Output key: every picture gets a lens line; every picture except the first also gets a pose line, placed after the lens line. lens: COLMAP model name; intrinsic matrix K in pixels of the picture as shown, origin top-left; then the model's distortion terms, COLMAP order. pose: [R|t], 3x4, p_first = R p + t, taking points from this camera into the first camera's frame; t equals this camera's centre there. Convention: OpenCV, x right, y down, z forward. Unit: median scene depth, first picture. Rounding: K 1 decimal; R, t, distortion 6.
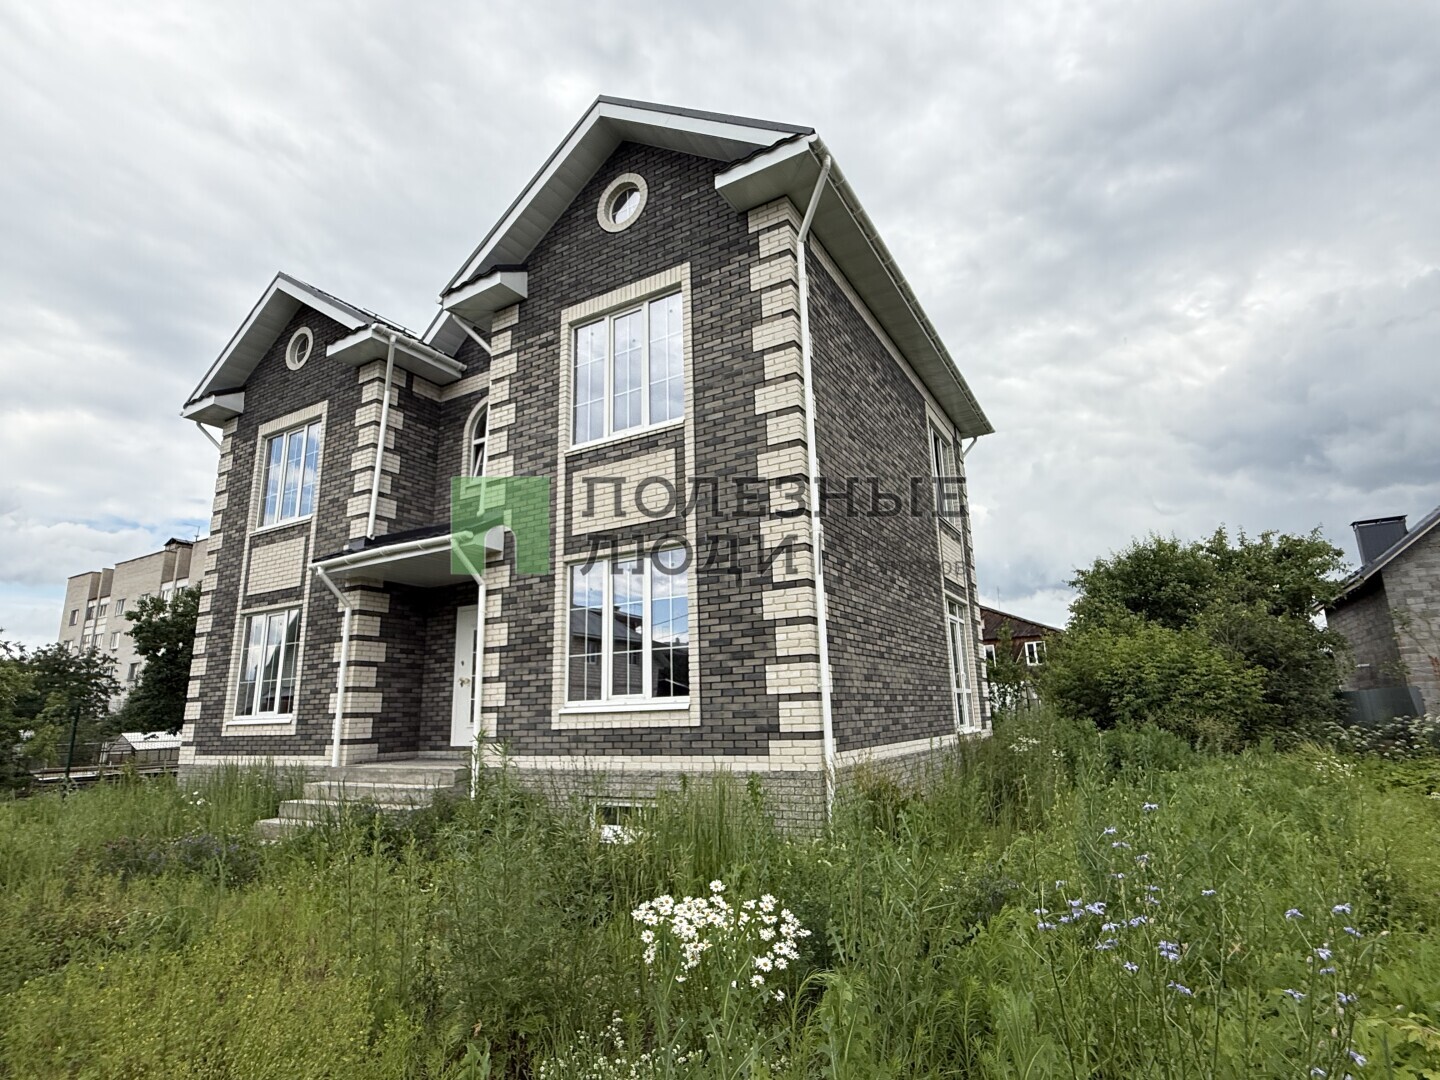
lens RADIAL K [[733.1, 0, 730.4], [0, 733.1, 543.2], [0, 0, 1]] dist [-0.006128, 0.002760]
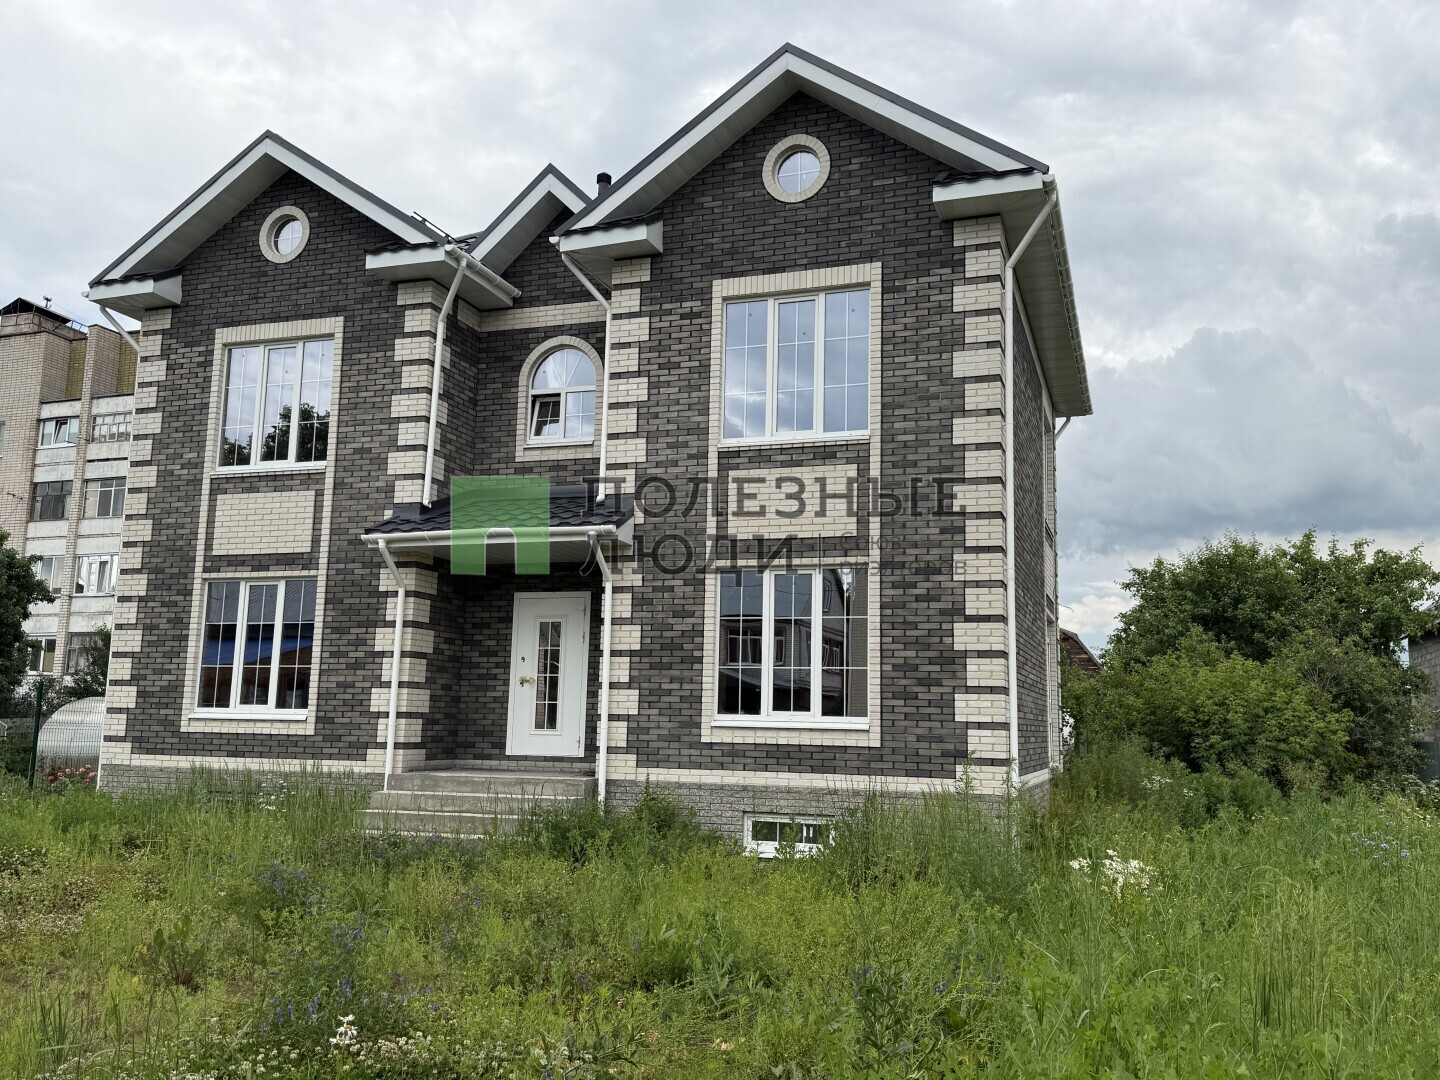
lens RADIAL K [[1194.5, 0, 739.2], [0, 1194.5, 540.8], [0, 0, 1]] dist [0.119228, -0.205422]
pose [[0.979947, 0.078665, 0.183072, -0.449458], [-0.092222, 0.993499, 0.066745, -0.105031], [-0.176631, -0.082290, 0.980831, -0.470632]]
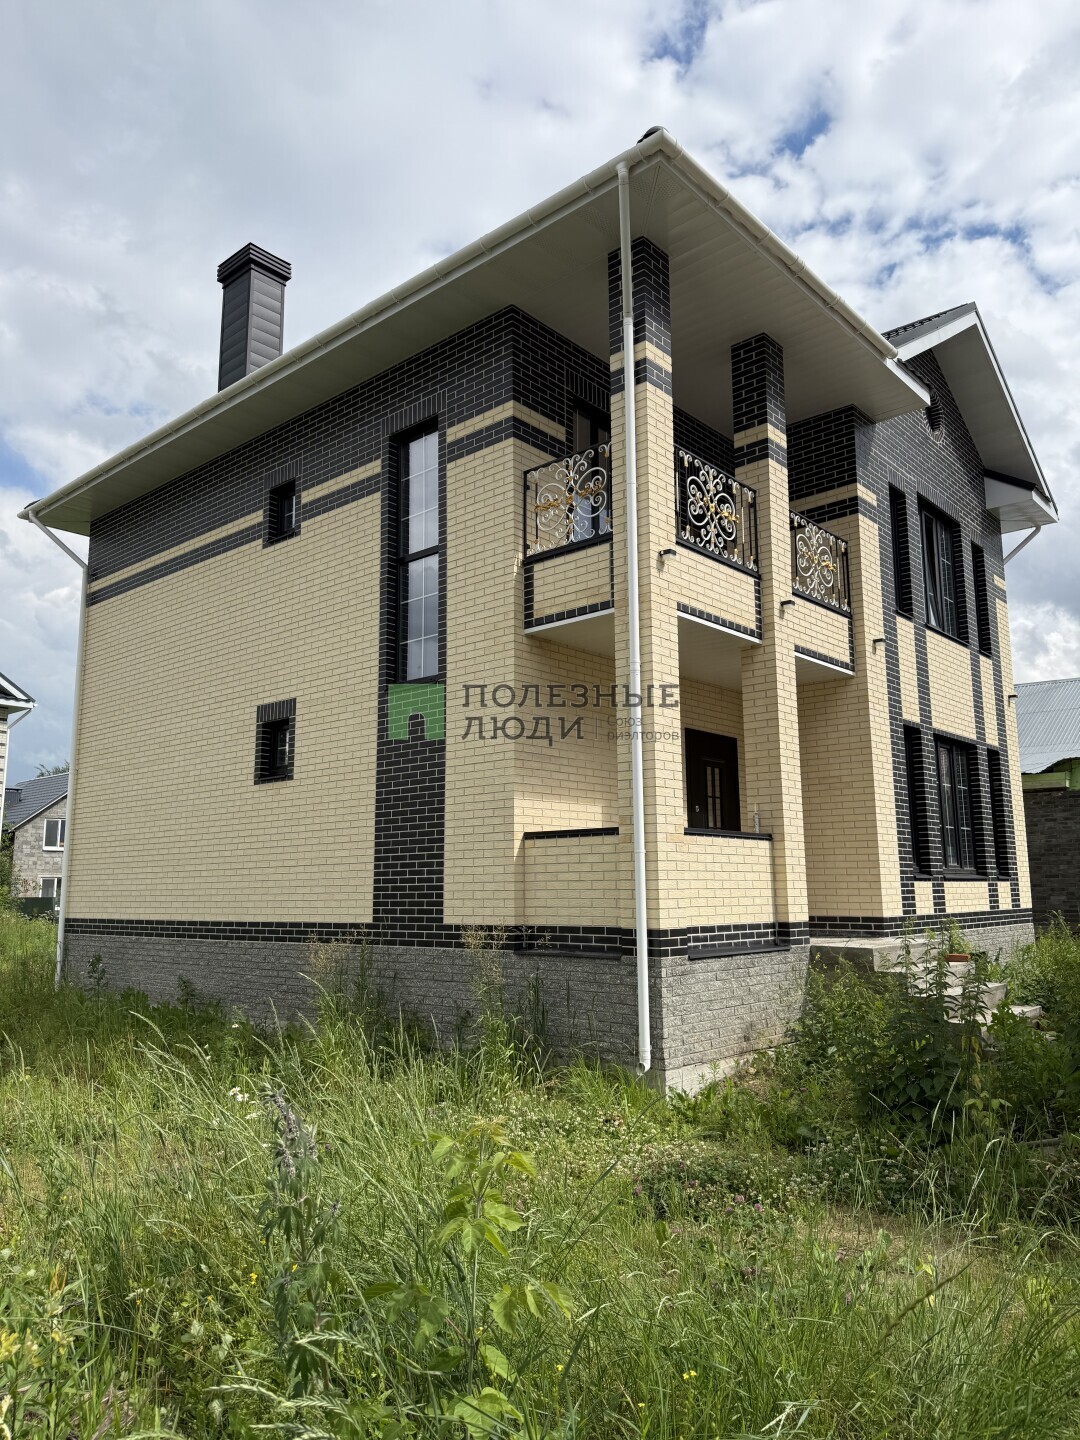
lens RADIAL K [[1006.8, 0, 546.3], [0, 1006.8, 716.4], [0, 0, 1]] dist [0.061750, -0.074752]
pose [[0.194896, 0.193651, 0.961517, -2.628543], [-0.217893, 0.964368, -0.150058, -0.277323], [-0.956315, -0.180262, 0.230147, -1.450927]]
